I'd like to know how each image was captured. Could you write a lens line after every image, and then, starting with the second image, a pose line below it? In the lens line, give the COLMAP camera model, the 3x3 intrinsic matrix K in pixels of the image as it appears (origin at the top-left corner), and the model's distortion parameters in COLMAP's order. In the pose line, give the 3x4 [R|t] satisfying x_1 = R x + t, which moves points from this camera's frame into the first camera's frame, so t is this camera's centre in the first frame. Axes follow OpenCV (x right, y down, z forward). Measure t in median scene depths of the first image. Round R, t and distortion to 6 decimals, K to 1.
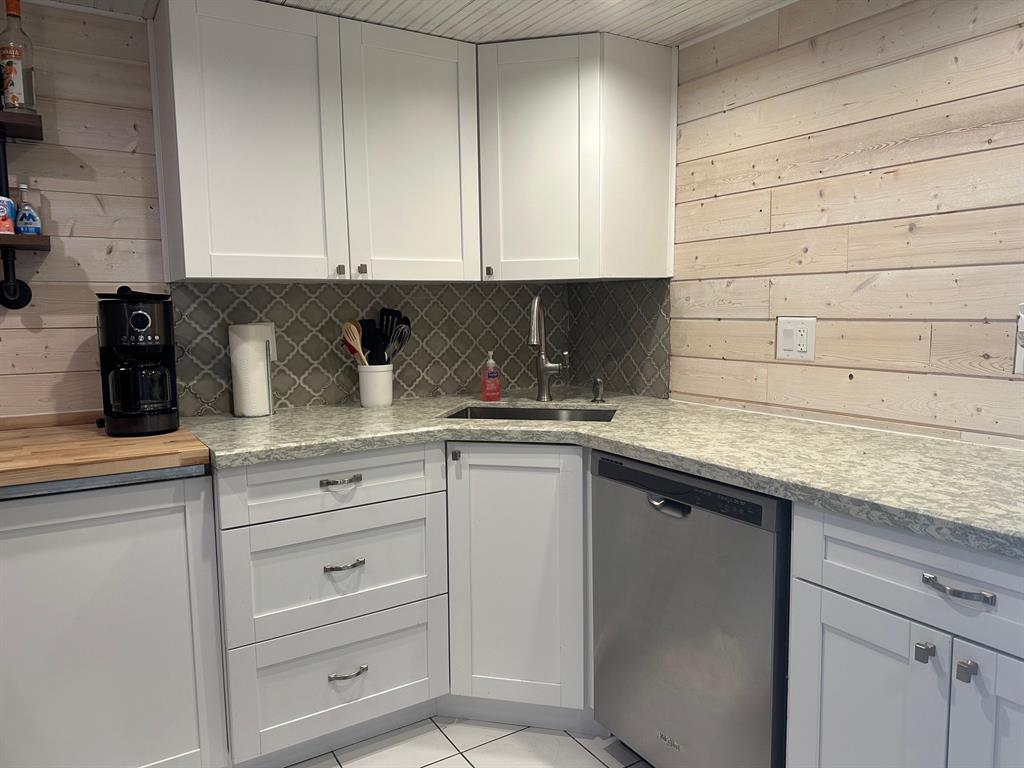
lens RADIAL K [[724.6, 0, 512.0], [0, 724.6, 384.0], [0, 0, 1]] dist [0.082239, -0.101909]
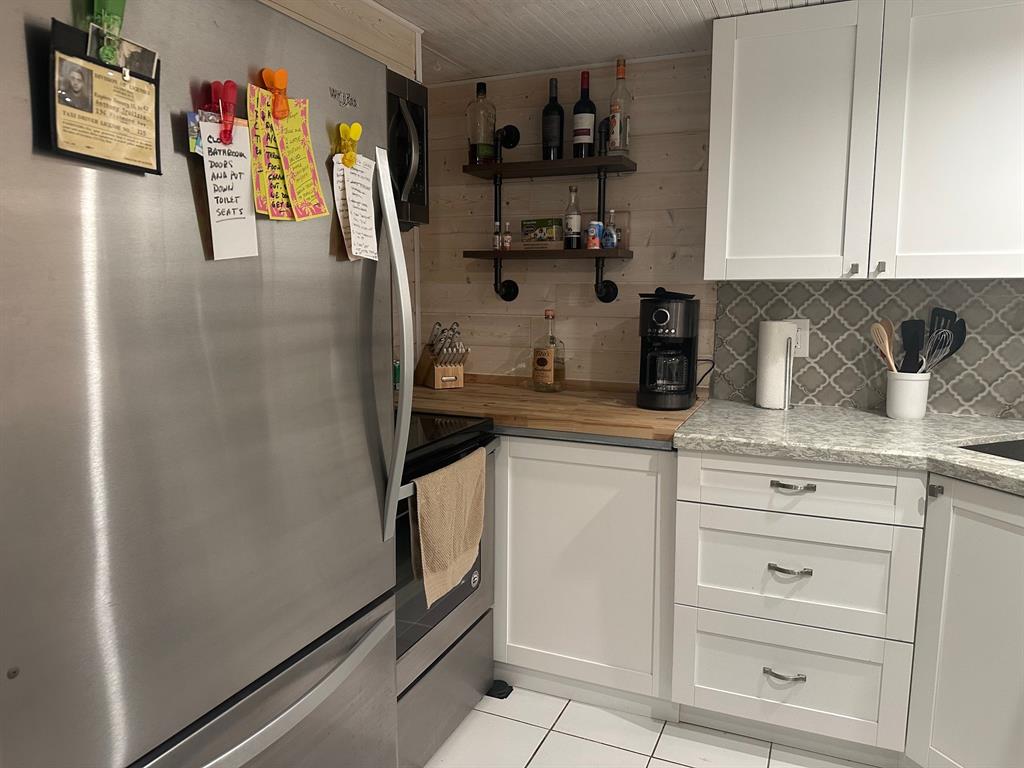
lens RADIAL K [[724.6, 0, 512.0], [0, 724.6, 384.0], [0, 0, 1]] dist [0.082239, -0.101909]
pose [[0.563892, 0.125957, -0.816187, 0.328247], [-0.095246, 0.991625, 0.087227, -0.052511], [0.820338, 0.028552, 0.571166, 0.100796]]
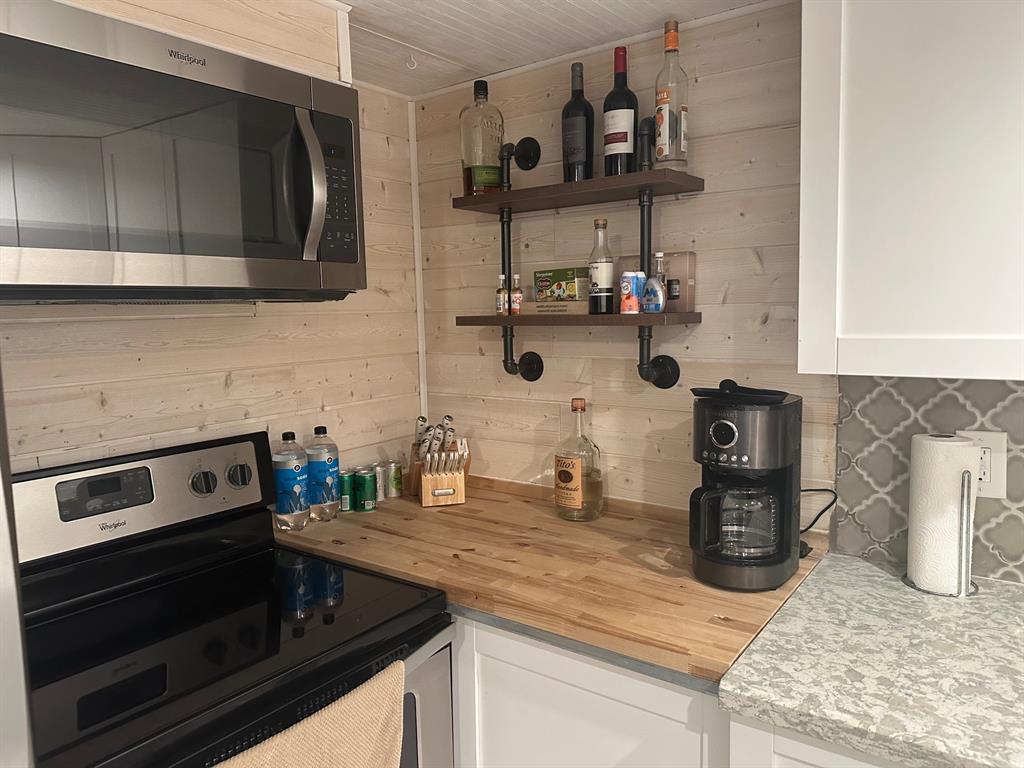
lens RADIAL K [[714.0, 0, 511.0], [0, 714.0, 378.7], [0, 0, 1]] dist [0.089025, -0.143178]
pose [[0.358213, 0.099510, -0.928322, 0.064022], [-0.076773, 0.994076, 0.076934, -0.164616], [0.930478, 0.043712, 0.363731, 0.505777]]
